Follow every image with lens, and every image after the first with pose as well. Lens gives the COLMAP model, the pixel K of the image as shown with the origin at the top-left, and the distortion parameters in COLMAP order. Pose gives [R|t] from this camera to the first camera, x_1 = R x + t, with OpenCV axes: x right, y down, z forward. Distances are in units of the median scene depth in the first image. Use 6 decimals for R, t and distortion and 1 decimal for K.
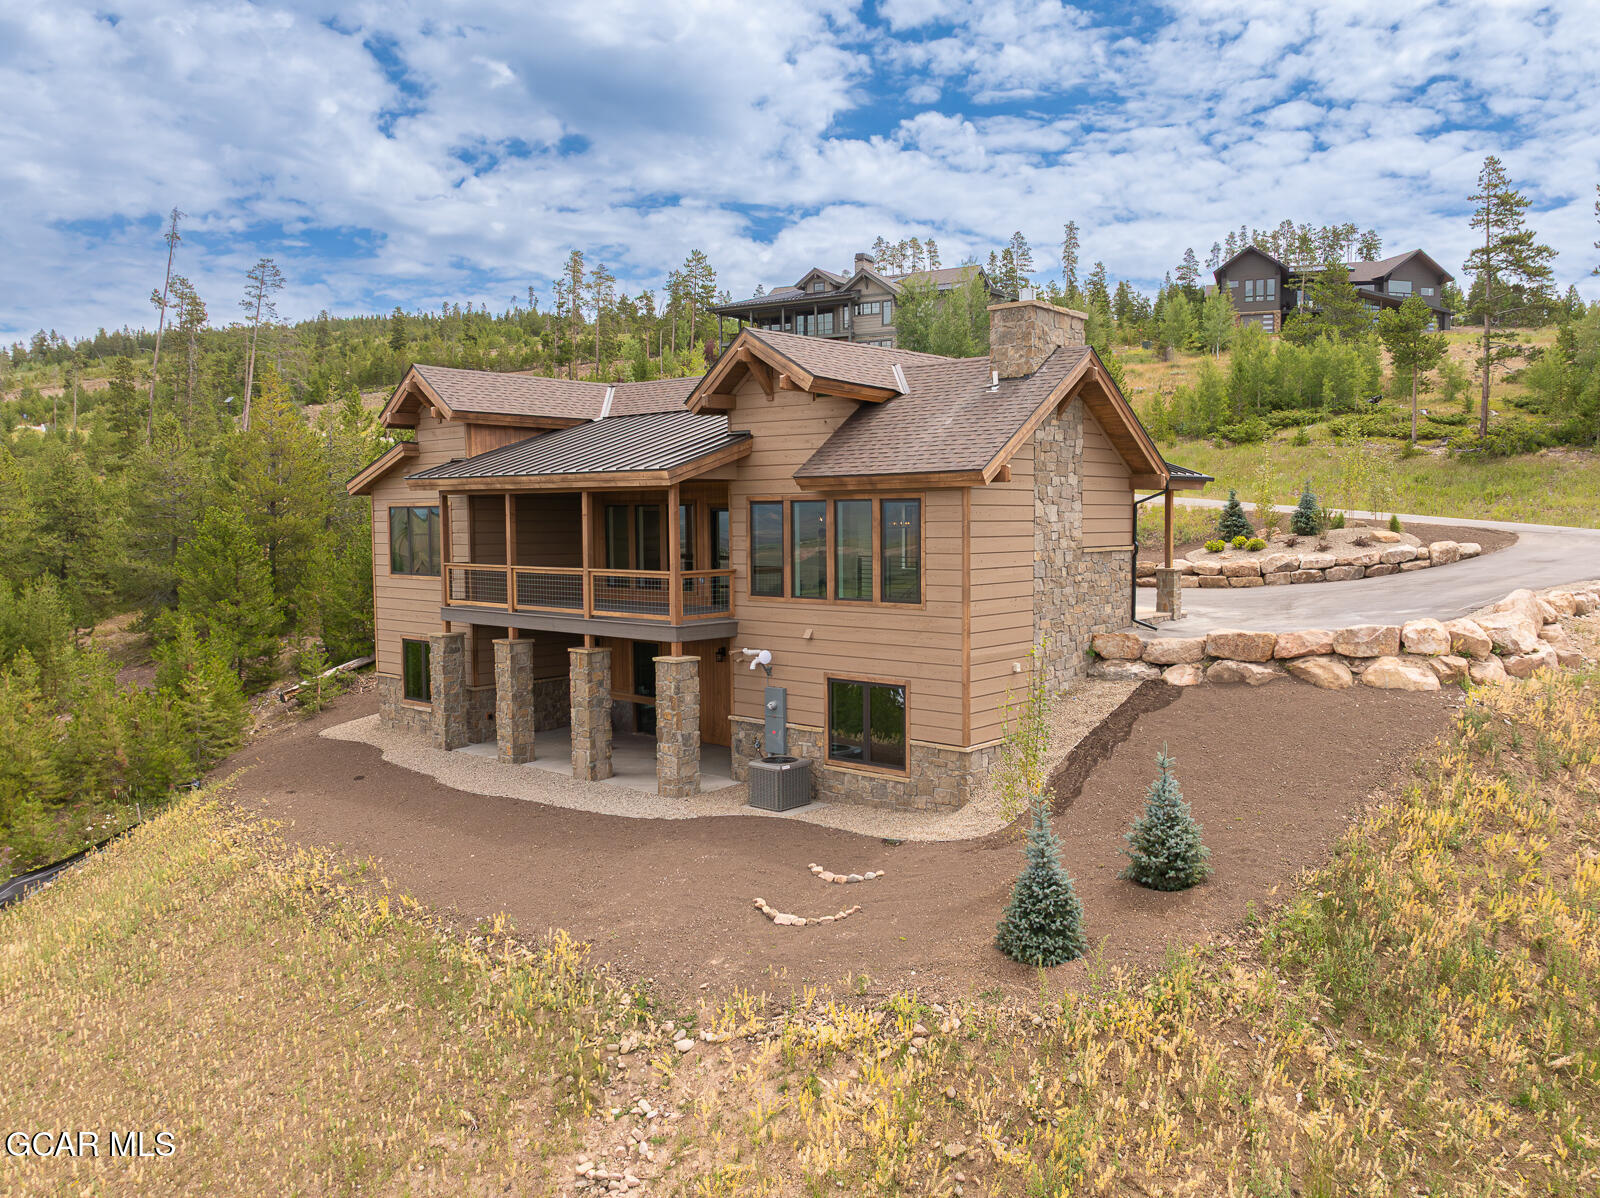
lens RADIAL K [[1206.2, 0, 897.0], [0, 1206.2, 598.2], [0, 0, 1]] dist [-0.022783, 0.011425]
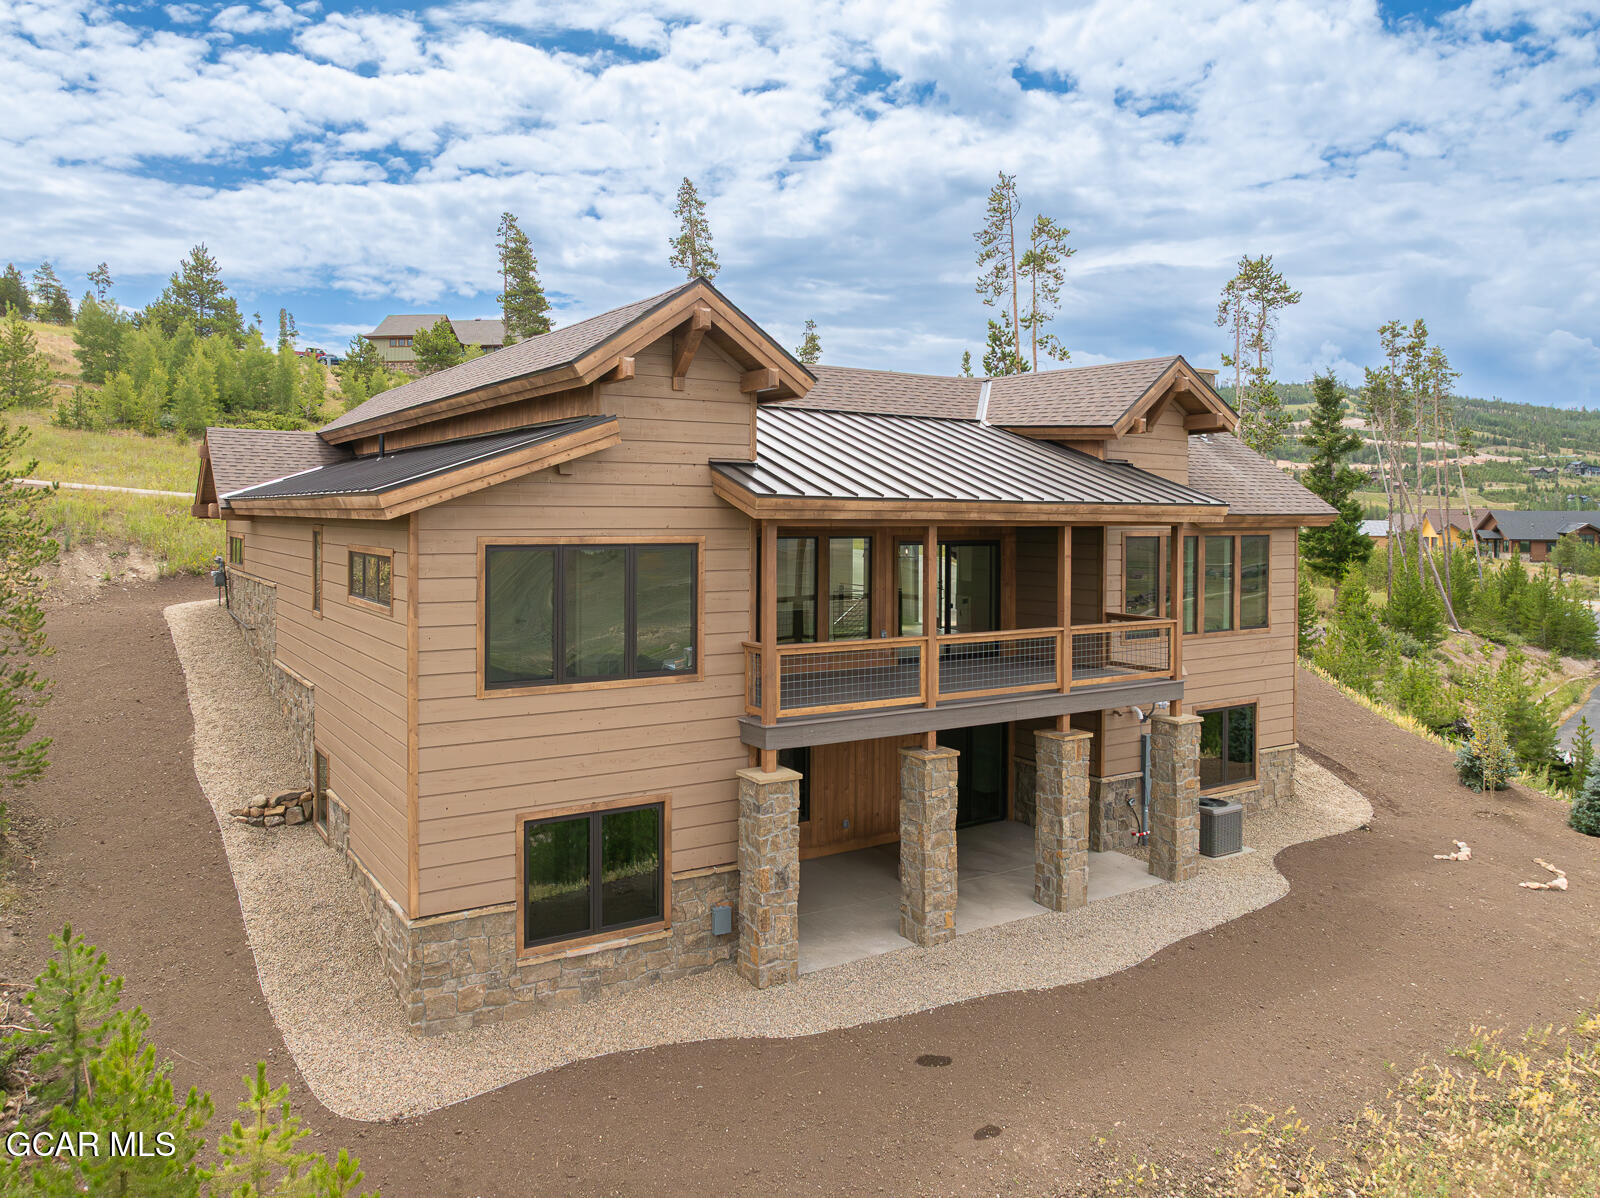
lens RADIAL K [[1156.7, 0, 791.6], [0, 1156.7, 533.2], [0, 0, 1]] dist [-0.033641, 0.023938]
pose [[0.324679, -0.008416, 0.945787, -1.005466], [0.058601, 0.998218, -0.011235, -0.085878], [-0.944007, 0.059072, 0.324594, 0.927800]]
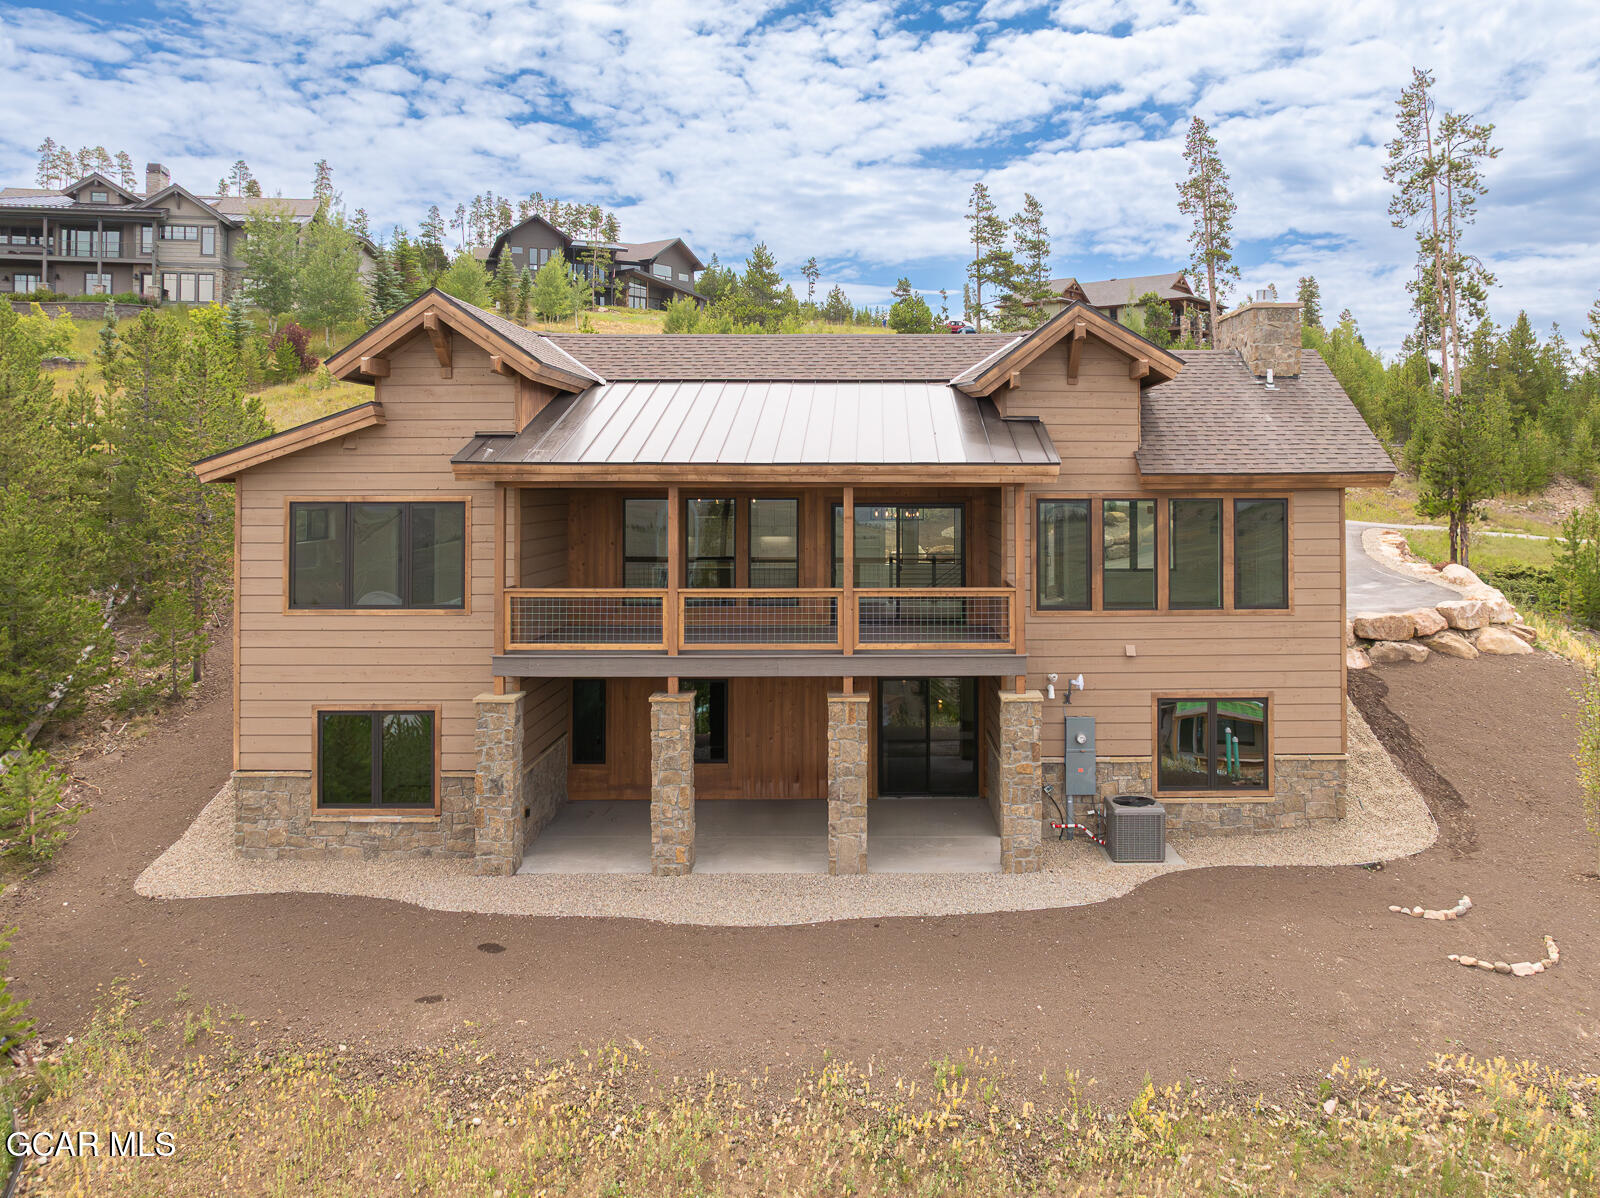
lens RADIAL K [[1228.6, 0, 868.3], [0, 1228.6, 462.2], [0, 0, 1]] dist [-0.025858, 0.006237]
pose [[0.777271, 0.011902, 0.629053, -0.736875], [0.041354, 0.996693, -0.069956, -0.049444], [-0.627805, 0.080389, 0.774208, 0.390690]]
